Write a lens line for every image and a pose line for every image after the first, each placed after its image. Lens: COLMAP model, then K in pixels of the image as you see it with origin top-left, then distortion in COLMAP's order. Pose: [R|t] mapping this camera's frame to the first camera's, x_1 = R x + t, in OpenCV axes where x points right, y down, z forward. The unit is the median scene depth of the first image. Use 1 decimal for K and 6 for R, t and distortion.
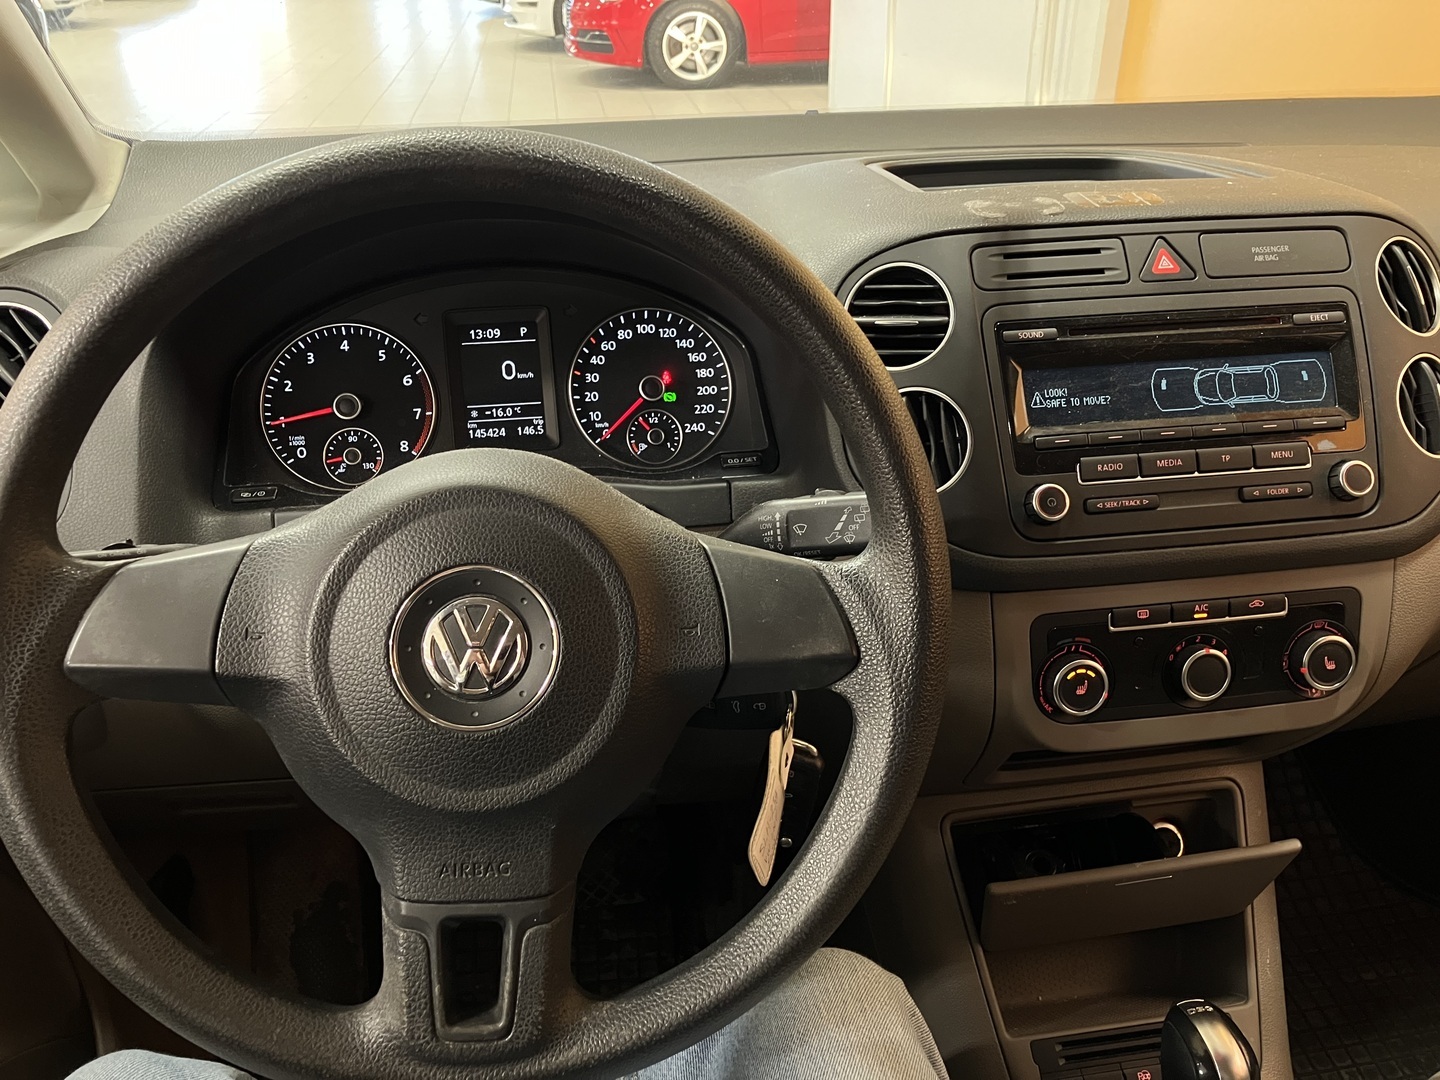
lens RADIAL K [[1157.1, 0, 731.6], [0, 1157.1, 535.0], [0, 0, 1]] dist [0.044109, -0.009550]
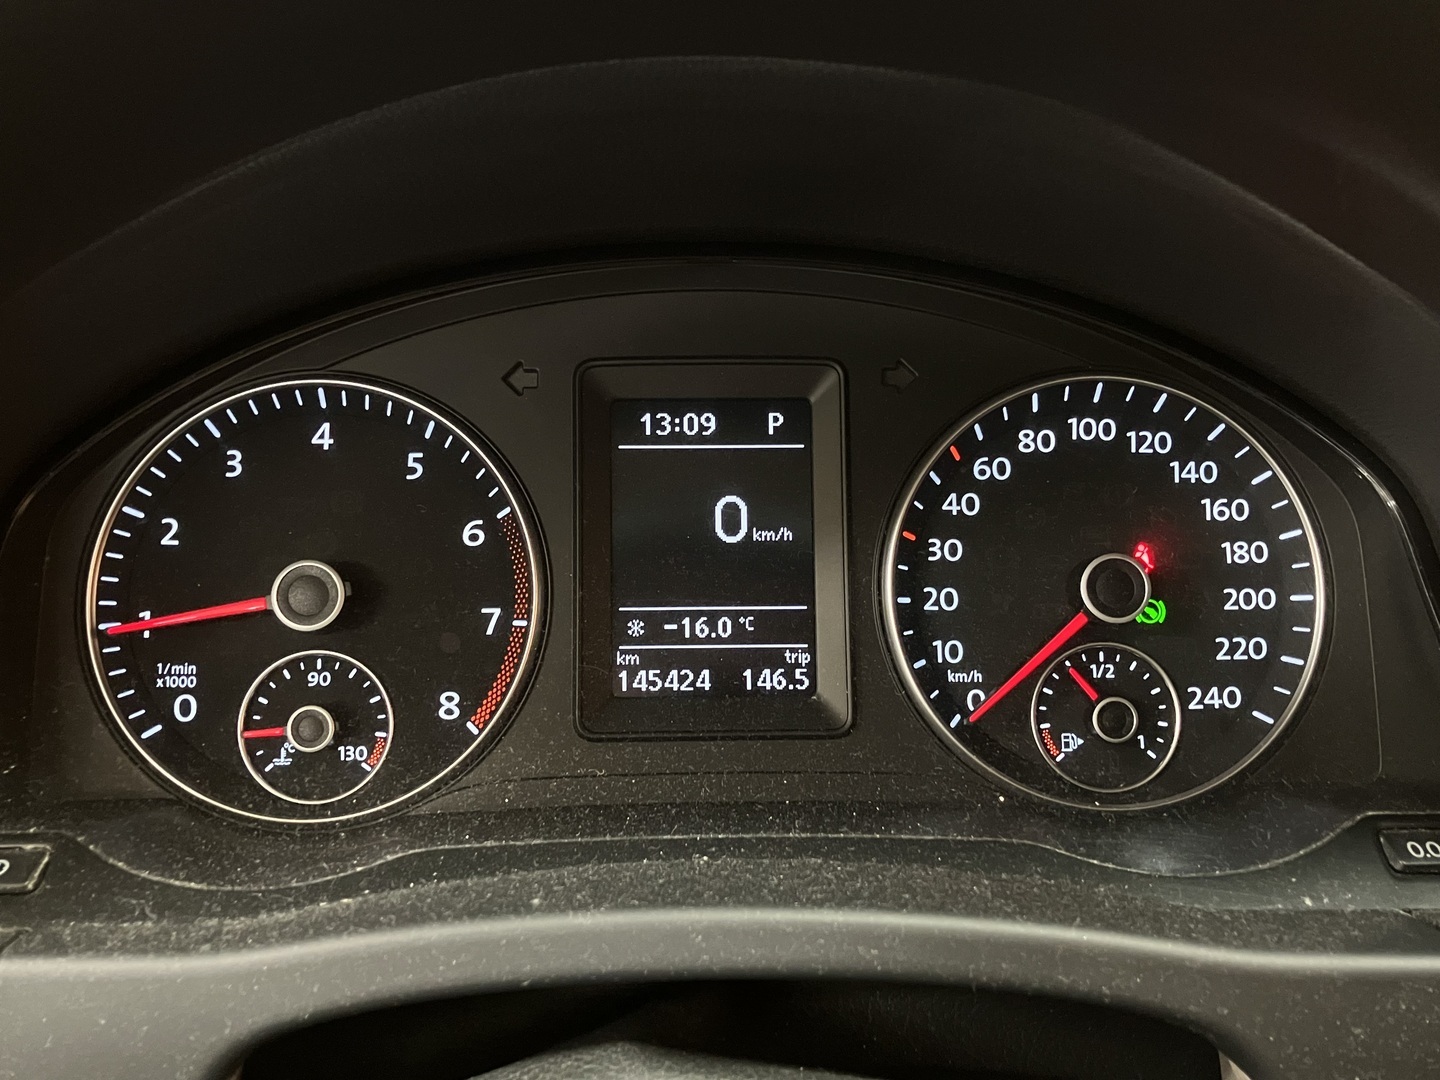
lens RADIAL K [[1348.7, 0, 709.3], [0, 1348.7, 548.9], [0, 0, 1]] dist [0.100603, 0.000000]
pose [[0.990343, 0.060499, -0.124743, -0.143066], [-0.071050, 0.994101, -0.081943, -0.095162], [0.119050, 0.090015, 0.988800, 0.557347]]
